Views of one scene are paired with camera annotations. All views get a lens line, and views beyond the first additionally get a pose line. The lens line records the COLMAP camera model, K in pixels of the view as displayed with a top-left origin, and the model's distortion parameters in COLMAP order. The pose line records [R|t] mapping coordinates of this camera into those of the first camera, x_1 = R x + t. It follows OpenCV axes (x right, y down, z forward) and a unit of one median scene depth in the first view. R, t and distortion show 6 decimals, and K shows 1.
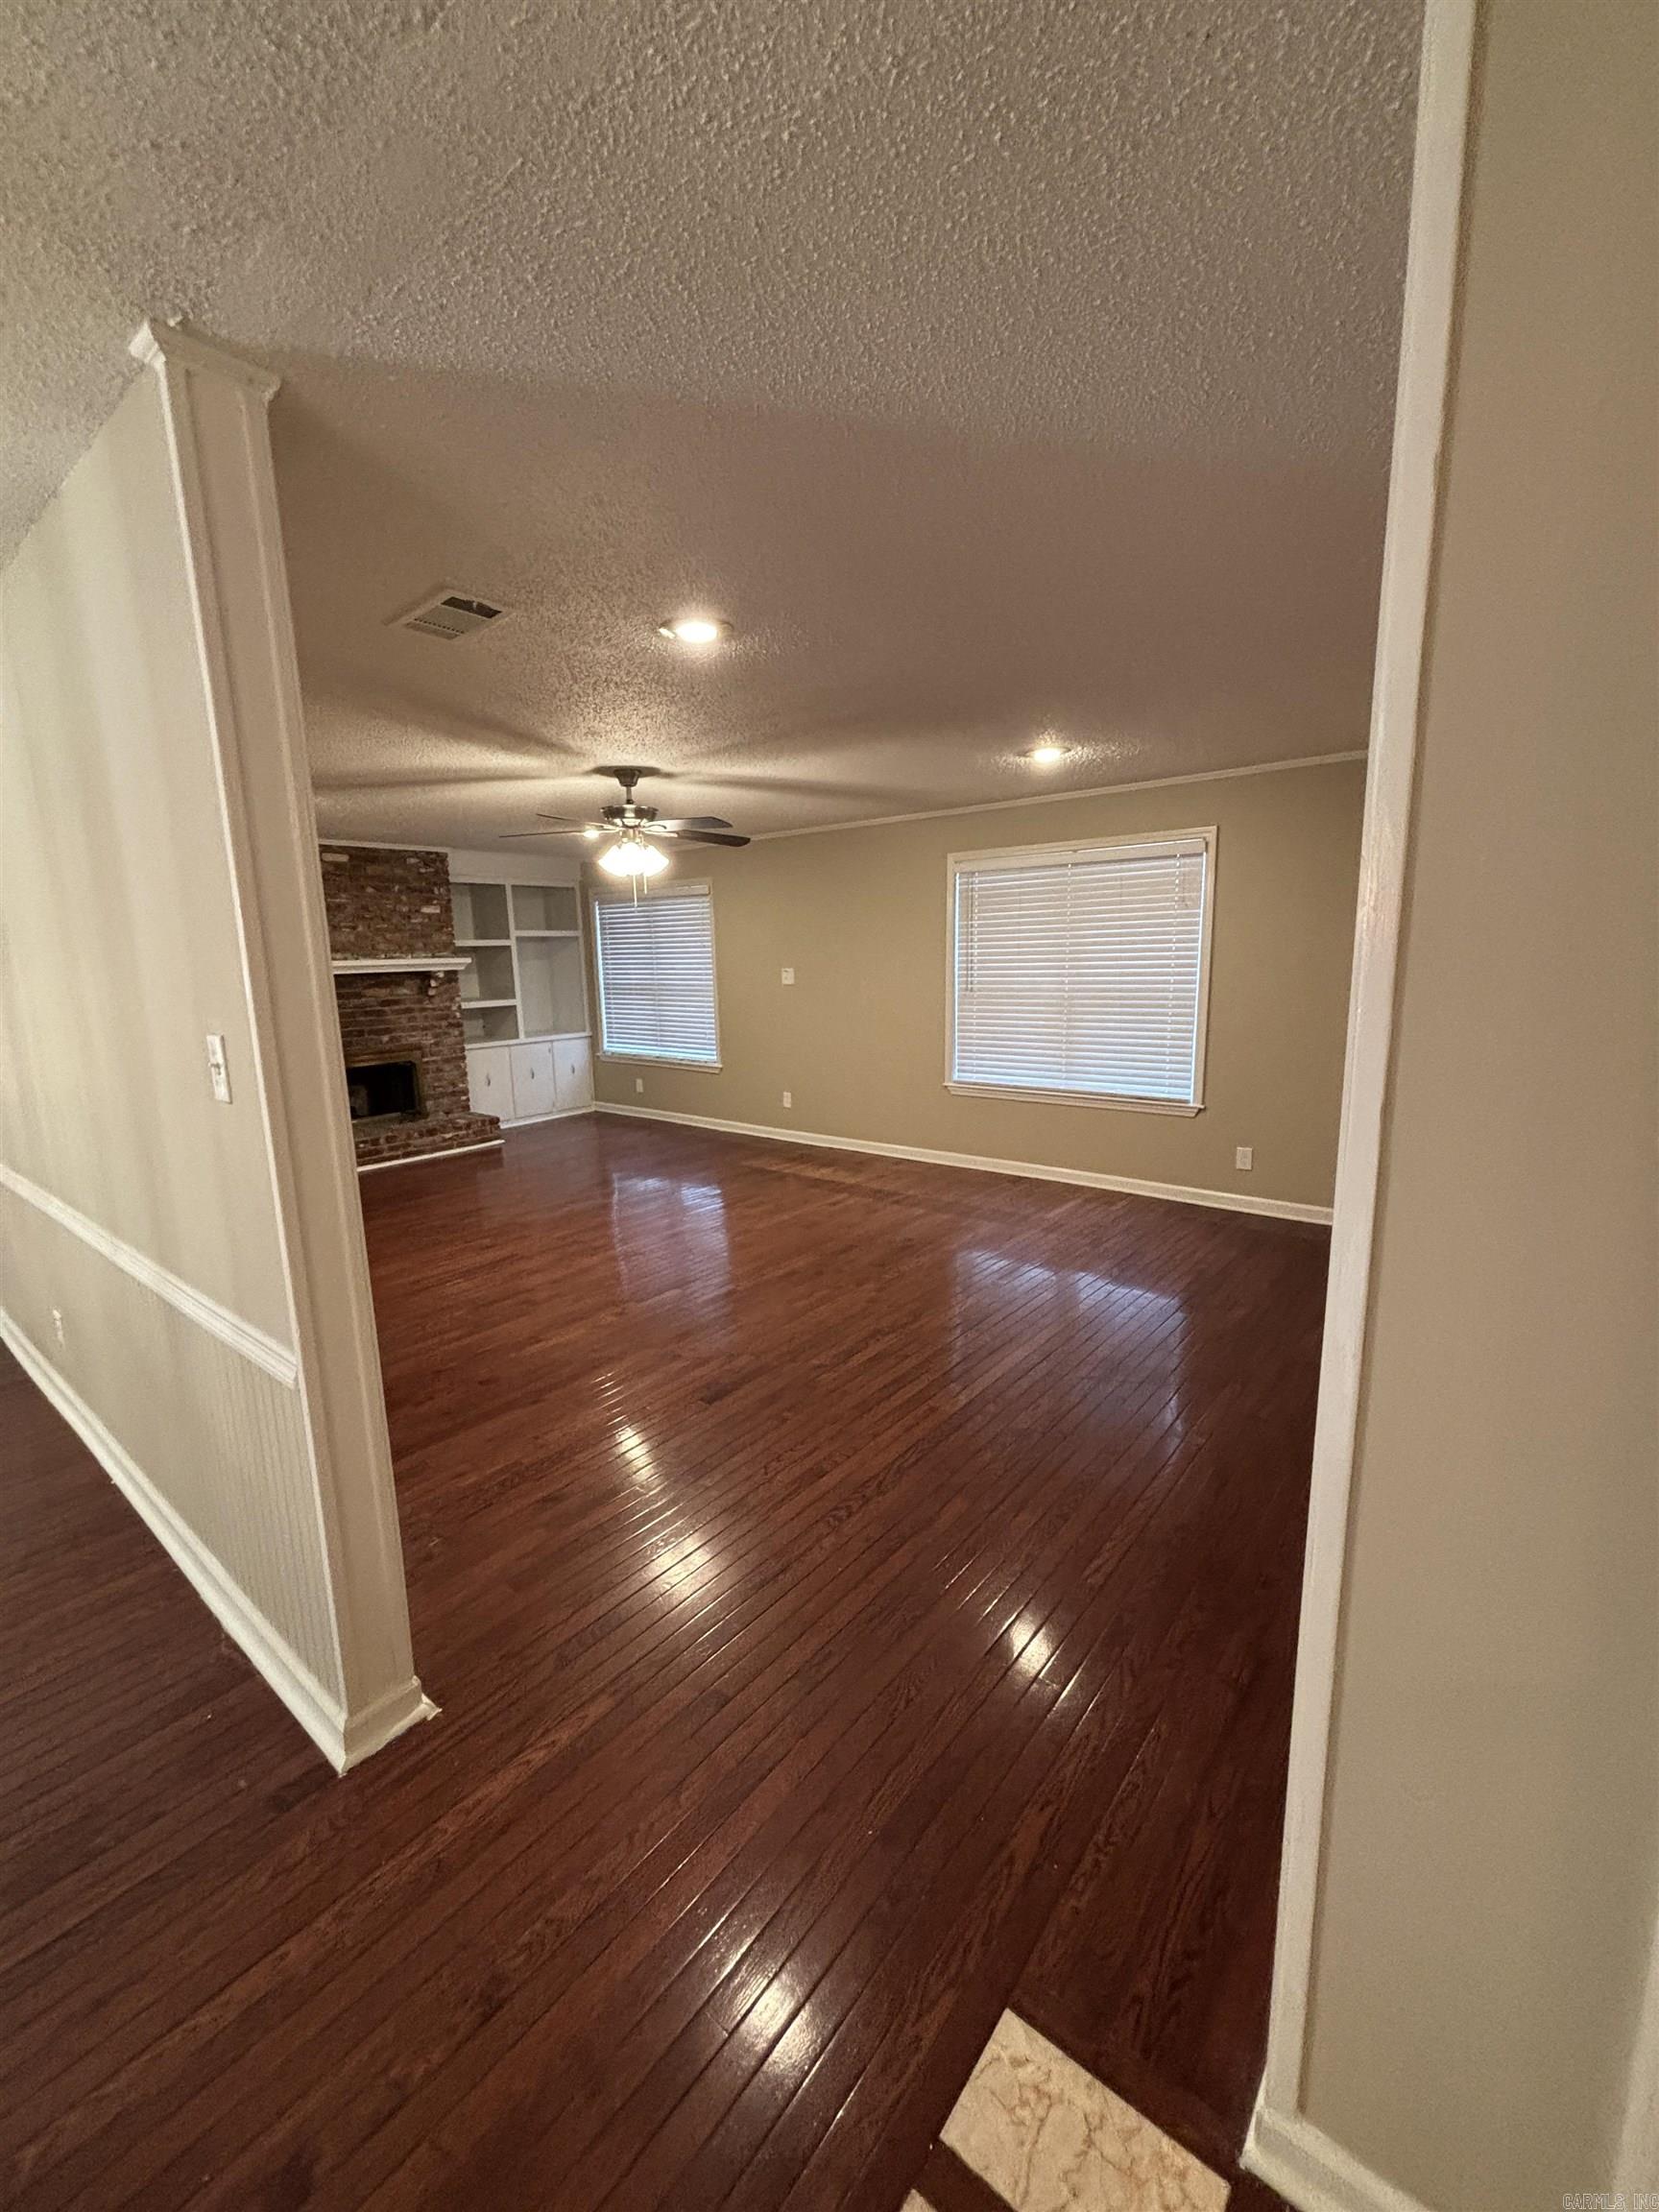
lens RADIAL K [[883.7, 0, 840.2], [0, 883.7, 1104.1], [0, 0, 1]] dist [0.001708, -0.000197]
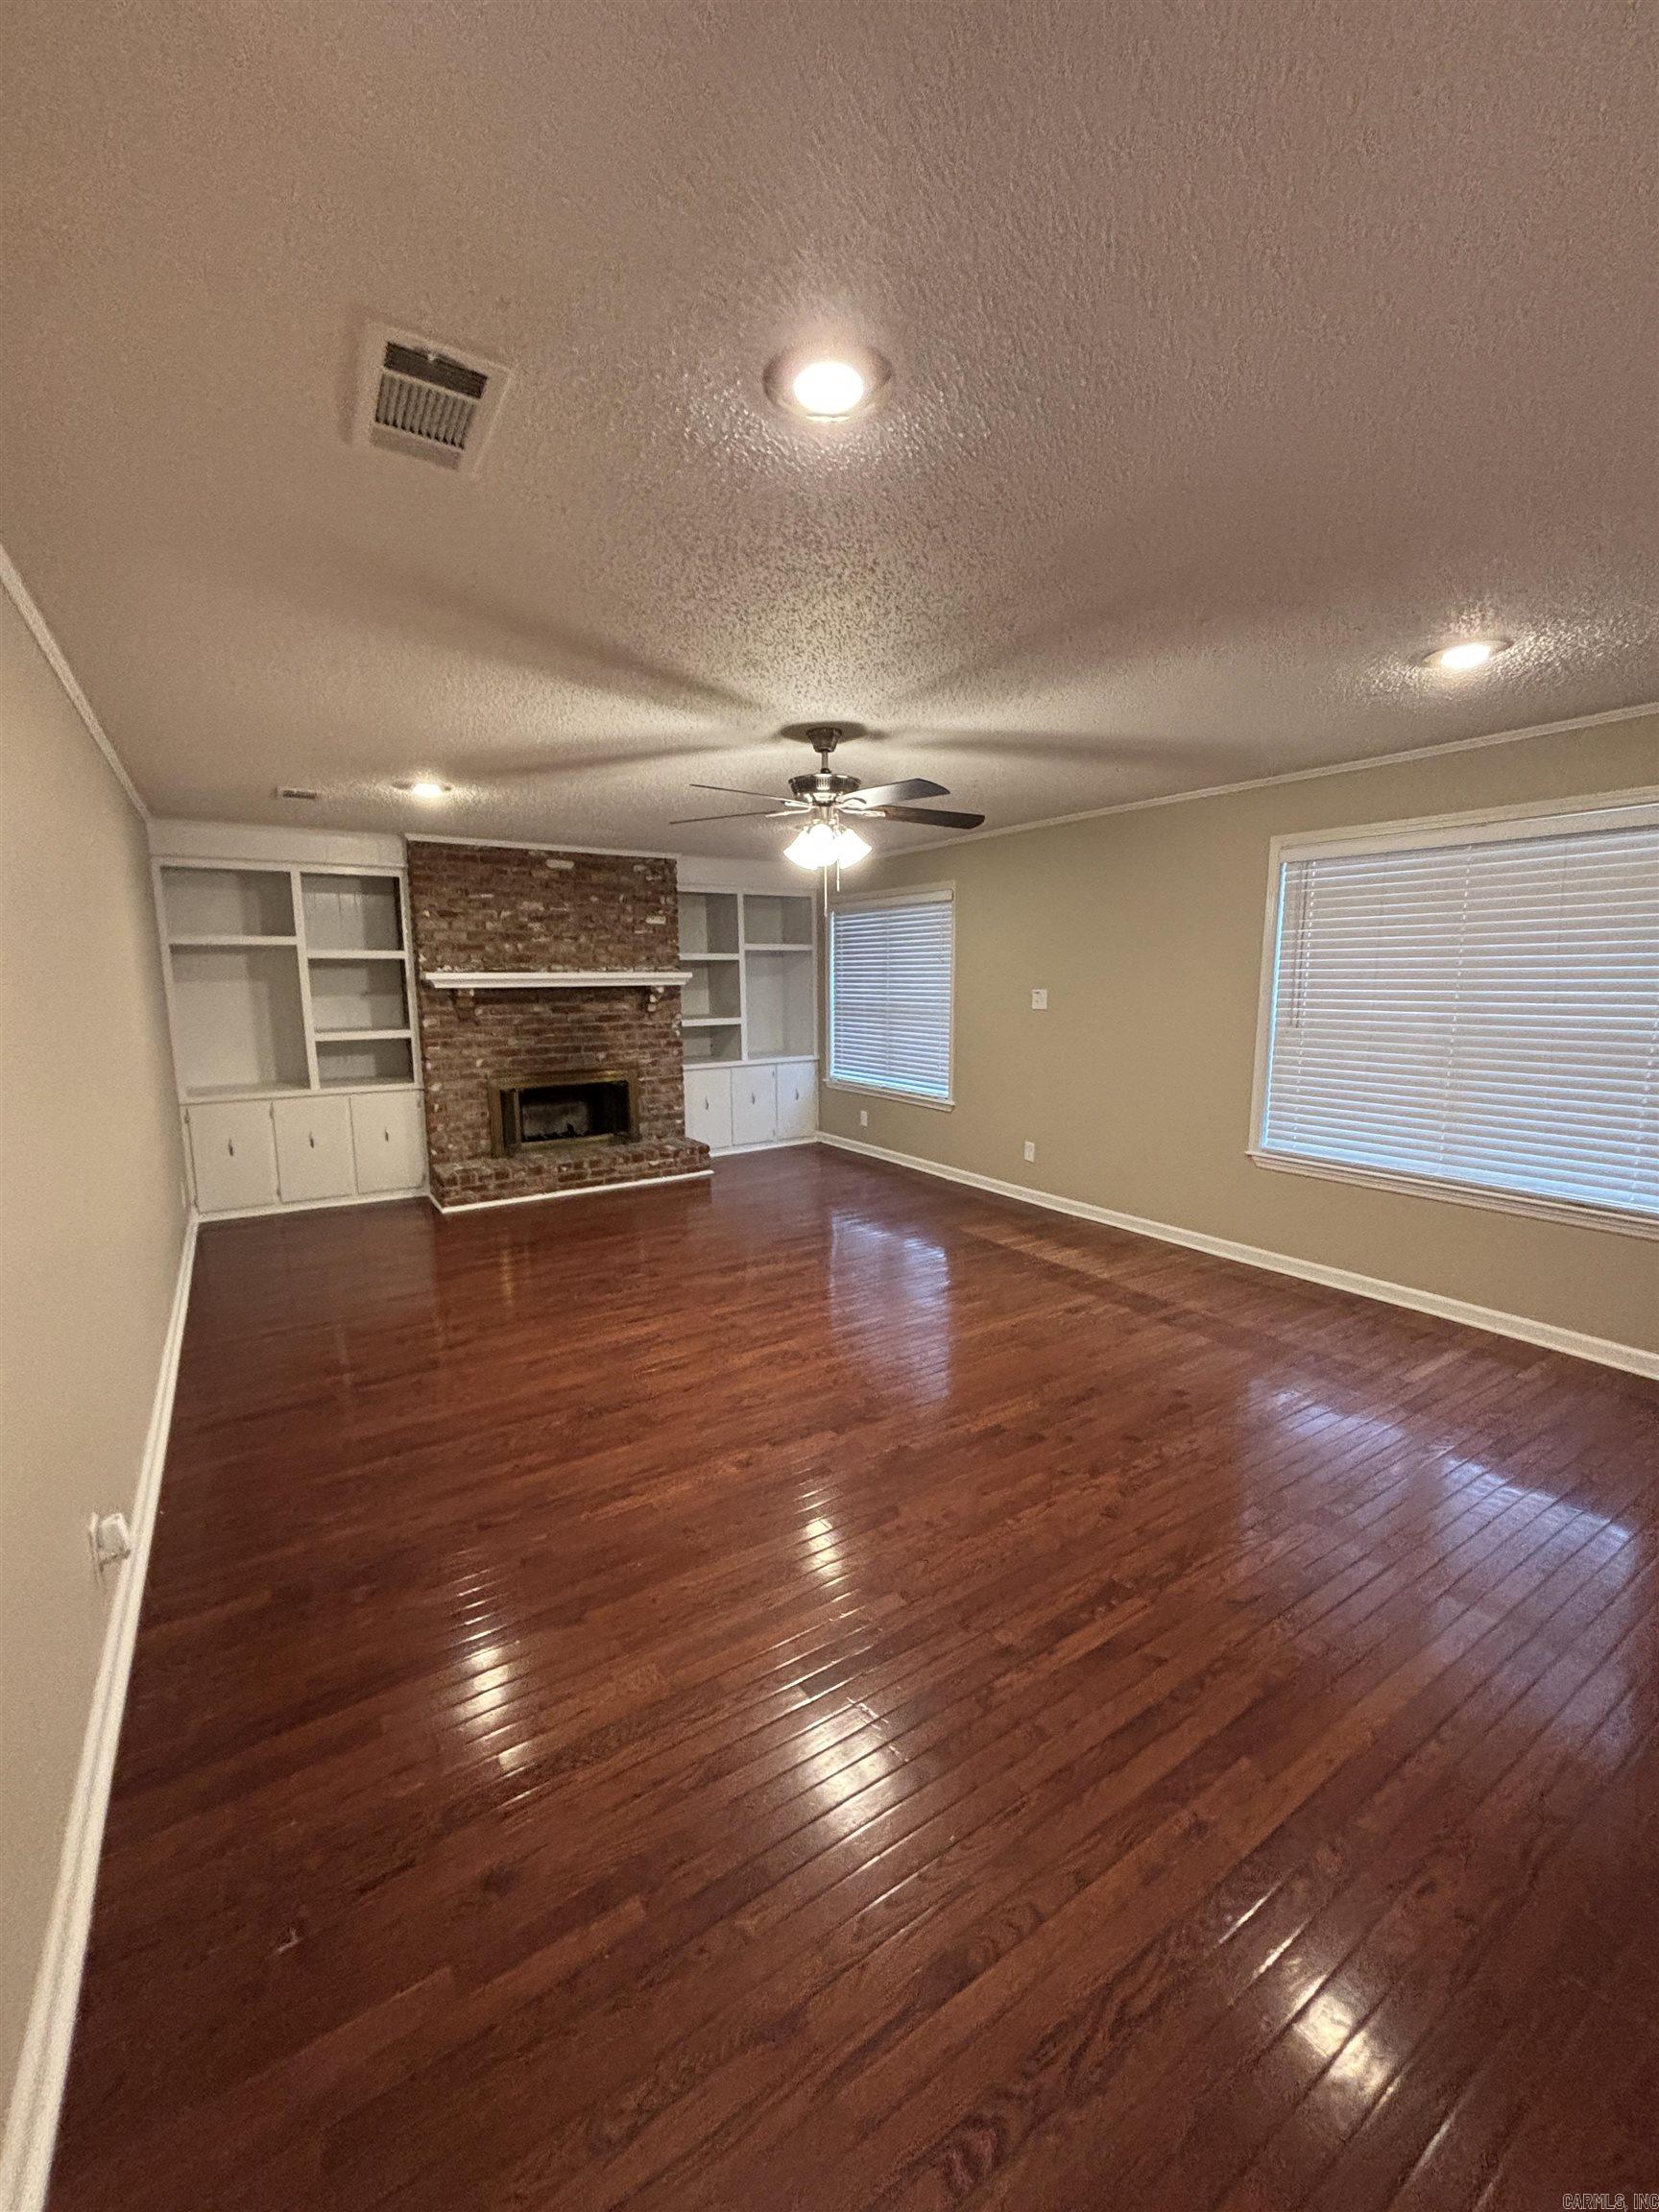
lens RADIAL K [[879.5, 0, 830.4], [0, 879.5, 1103.6], [0, 0, 1]] dist [0.022138, -0.014458]
pose [[0.949394, 0.058798, -0.308535, 0.017574], [-0.064956, 0.997841, -0.009713, -0.040743], [0.307297, 0.029263, 0.951164, 0.244219]]
